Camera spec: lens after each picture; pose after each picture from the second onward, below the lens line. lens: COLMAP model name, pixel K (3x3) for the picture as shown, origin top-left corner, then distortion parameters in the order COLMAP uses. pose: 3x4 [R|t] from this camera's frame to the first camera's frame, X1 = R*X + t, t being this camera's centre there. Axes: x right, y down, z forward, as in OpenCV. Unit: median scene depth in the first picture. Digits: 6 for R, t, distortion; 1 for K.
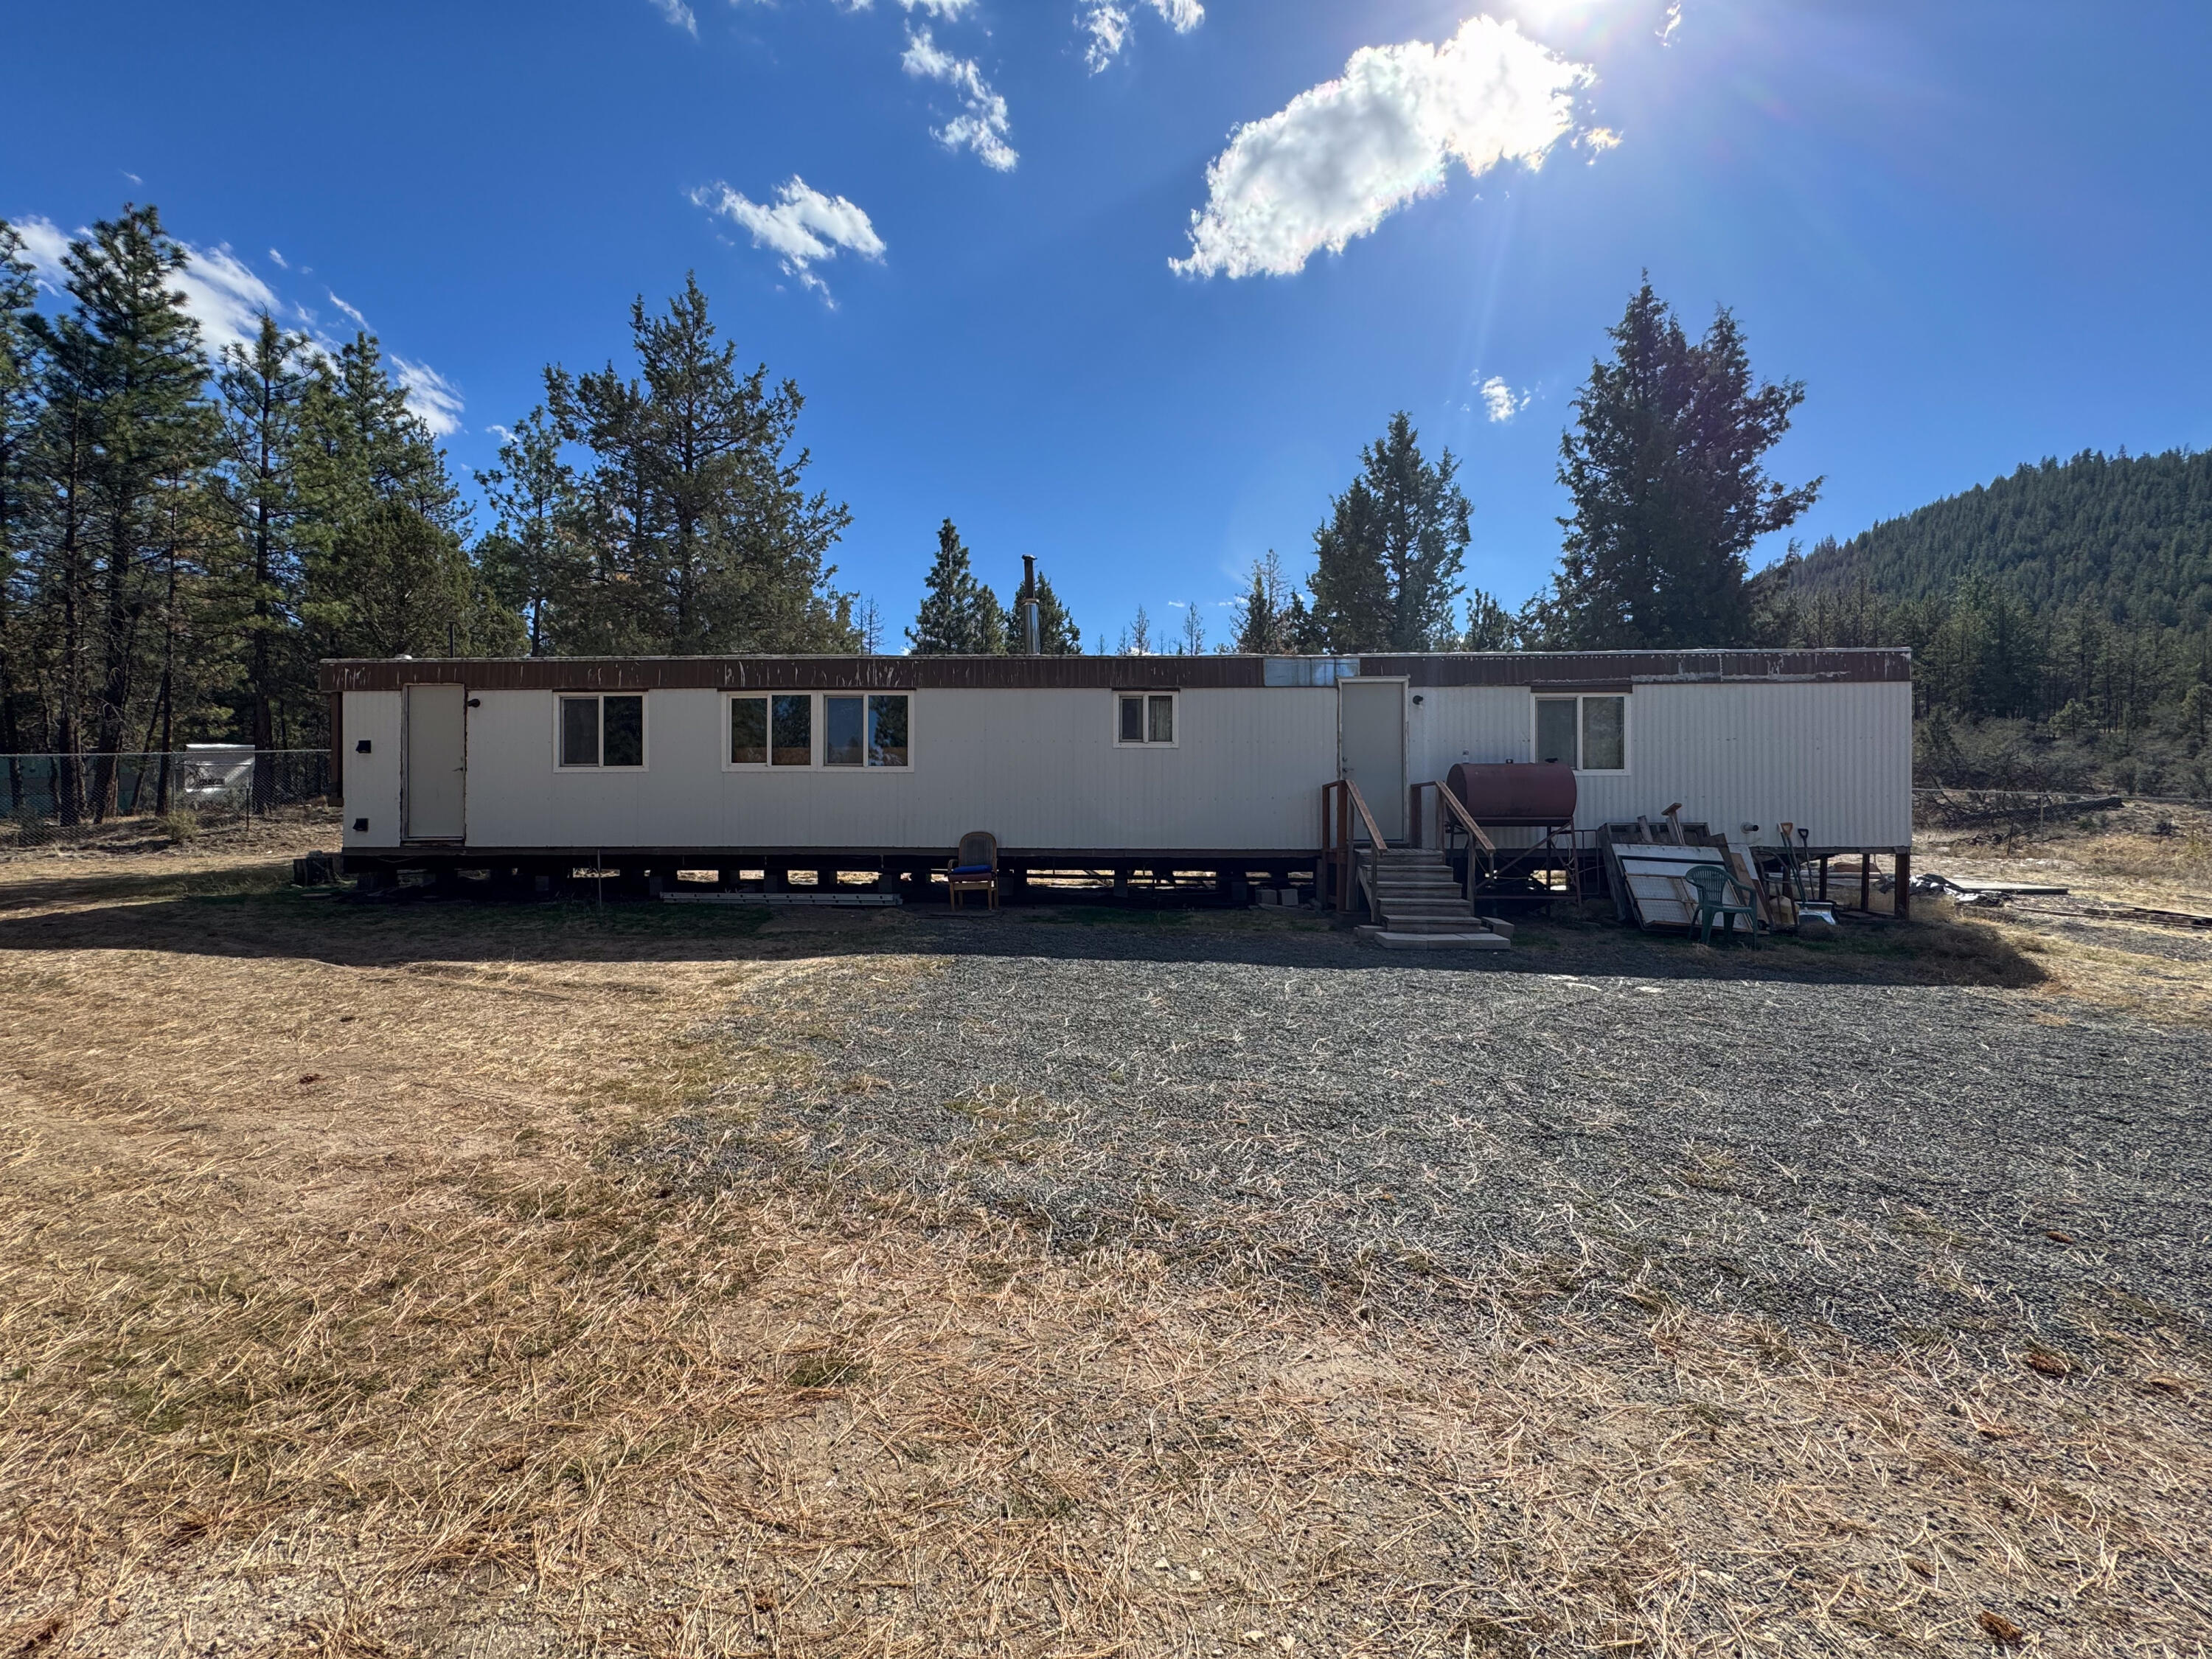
lens RADIAL K [[897.7, 0, 1106.4], [0, 897.7, 822.7], [0, 0, 1]] dist [0.001614, 0.000350]
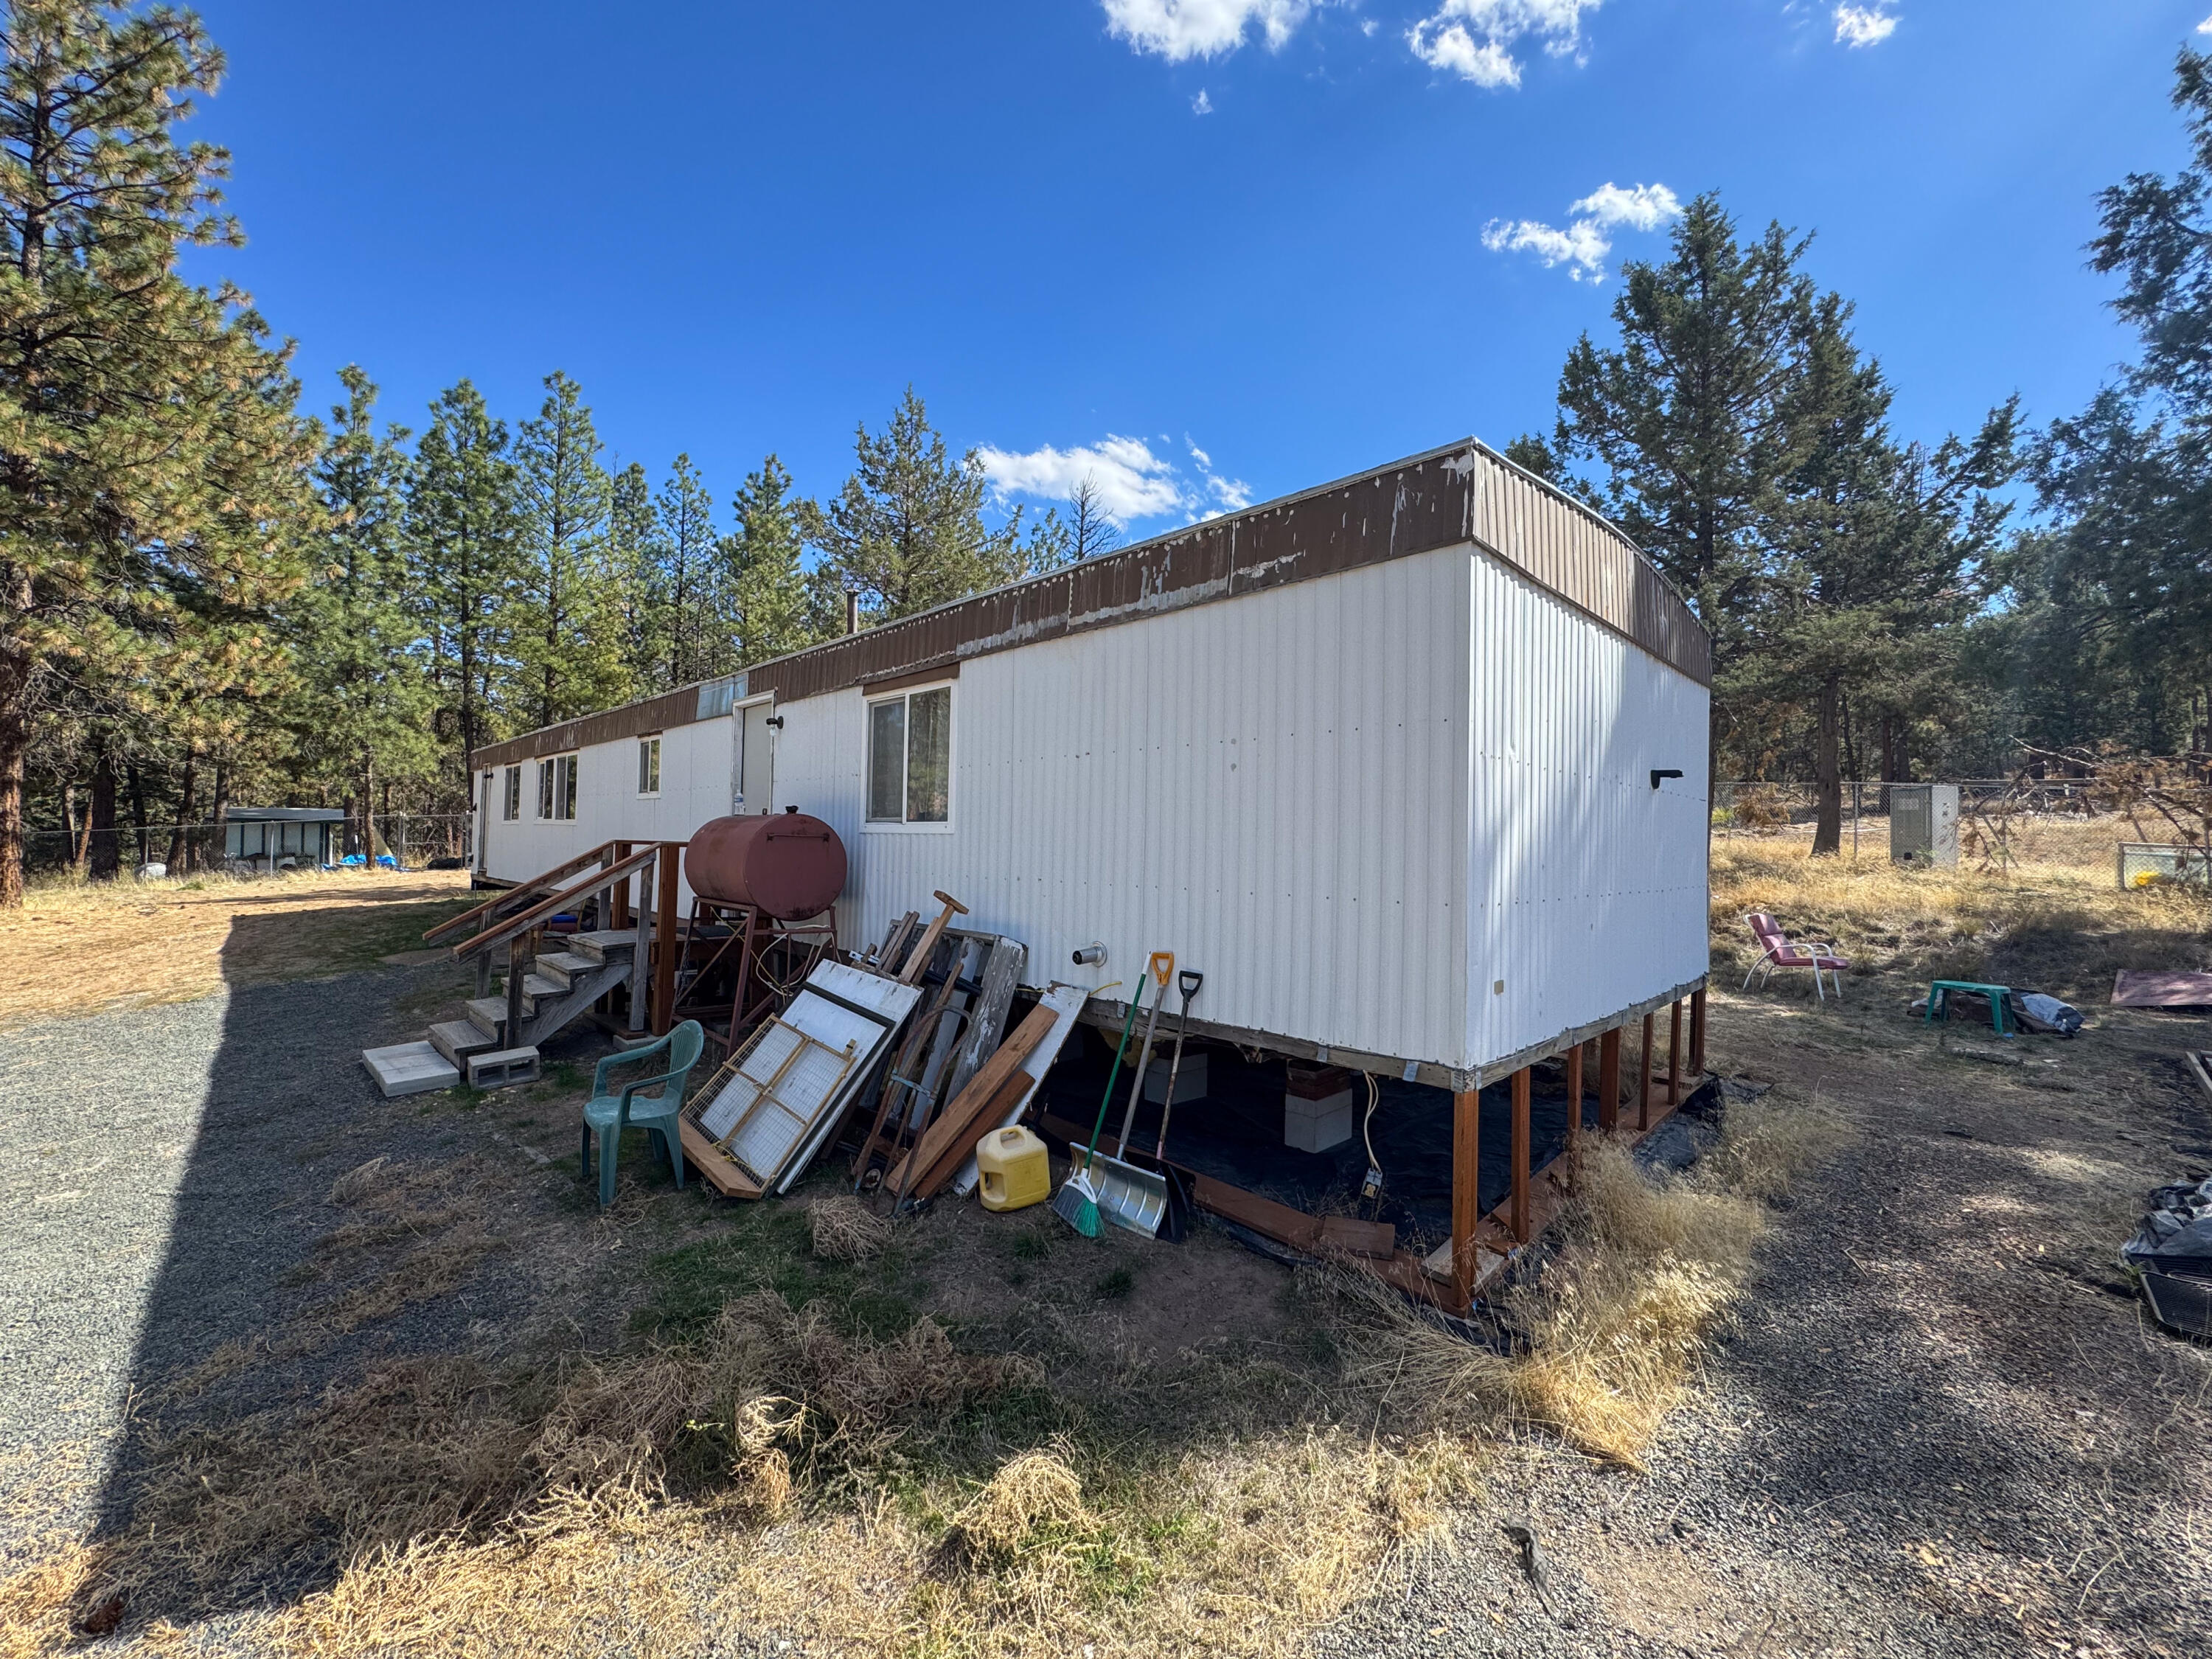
lens RADIAL K [[897.7, 0, 1107.4], [0, 897.7, 820.2], [0, 0, 1]] dist [0.001614, 0.000350]
pose [[0.692963, 0.001829, -0.720971, 1.056338], [-0.027547, 0.999334, -0.023942, -0.050443], [0.720447, 0.036451, 0.692552, 0.713163]]
